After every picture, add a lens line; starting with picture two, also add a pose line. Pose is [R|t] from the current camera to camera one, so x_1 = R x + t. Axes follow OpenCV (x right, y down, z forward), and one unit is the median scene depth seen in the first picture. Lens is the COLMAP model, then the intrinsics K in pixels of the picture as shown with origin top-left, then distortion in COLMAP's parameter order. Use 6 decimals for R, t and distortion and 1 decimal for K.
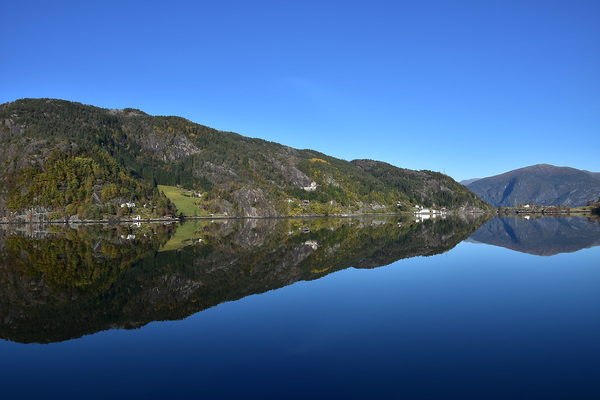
lens RADIAL K [[461.7, 0, 299.6], [0, 461.7, 197.1], [0, 0, 1]] dist [-0.044347, 0.007848]
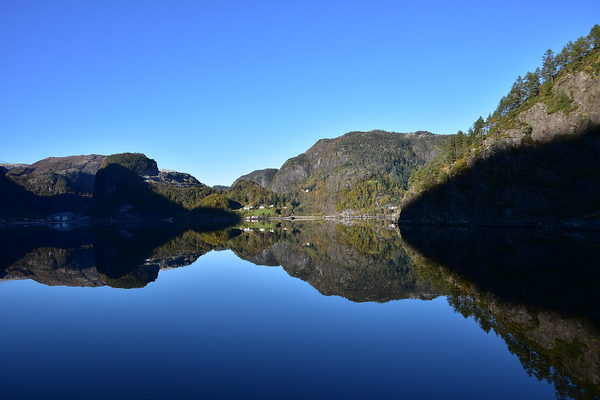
lens RADIAL K [[461.7, 0, 299.6], [0, 461.7, 197.1], [0, 0, 1]] dist [-0.044347, 0.007848]
pose [[0.778469, -0.022920, -0.627264, 0.390858], [0.027244, 0.999625, -0.002716, -0.024533], [0.627091, -0.014975, 0.778802, -0.518669]]
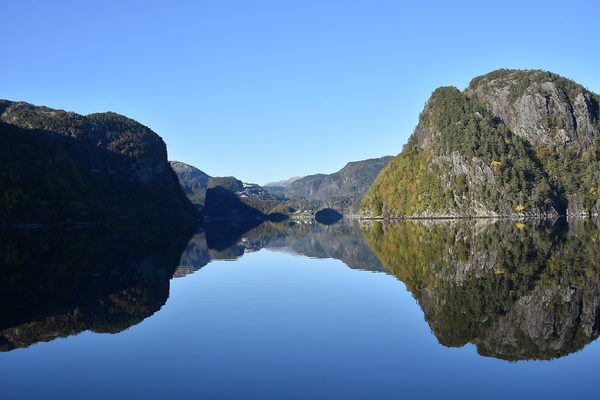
lens RADIAL K [[699.0, 0, 300.0], [0, 699.0, 200.0], [0, 0, 1]] dist [-0.000784, -0.000183]
pose [[0.696943, -0.014142, -0.716987, 3.331730], [0.035155, 0.999277, 0.014462, -0.177011], [0.716264, -0.035284, 0.696937, -3.328914]]
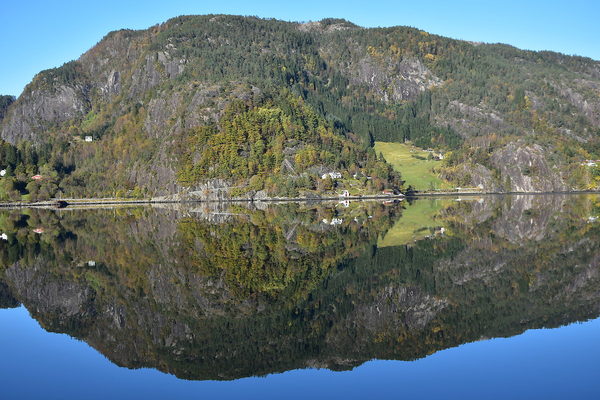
lens RADIAL K [[833.7, 0, 299.6], [0, 833.7, 197.1], [0, 0, 1]] dist [-0.017503, 0.043579]
pose [[0.923041, -0.002553, -0.384694, 0.055493], [0.021318, 0.998781, 0.044522, -0.006184], [0.384111, -0.049296, 0.921970, -0.152285]]
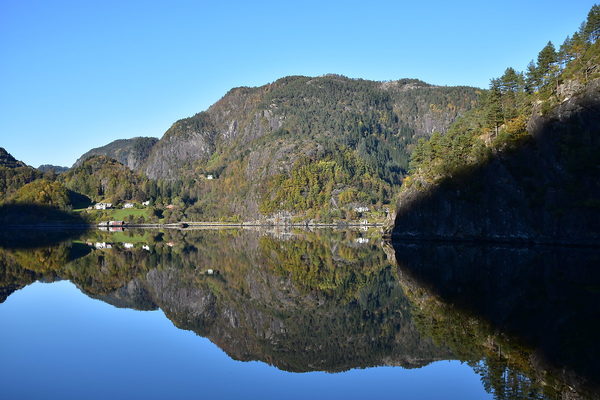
lens RADIAL K [[799.7, 0, 300.0], [0, 799.7, 200.0], [0, 0, 1]] dist [-0.026824, 0.014283]
pose [[0.854121, -0.002200, -0.520069, 0.366213], [0.010308, 0.999866, 0.012700, -0.023372], [0.519972, -0.016209, 0.854030, -0.497038]]
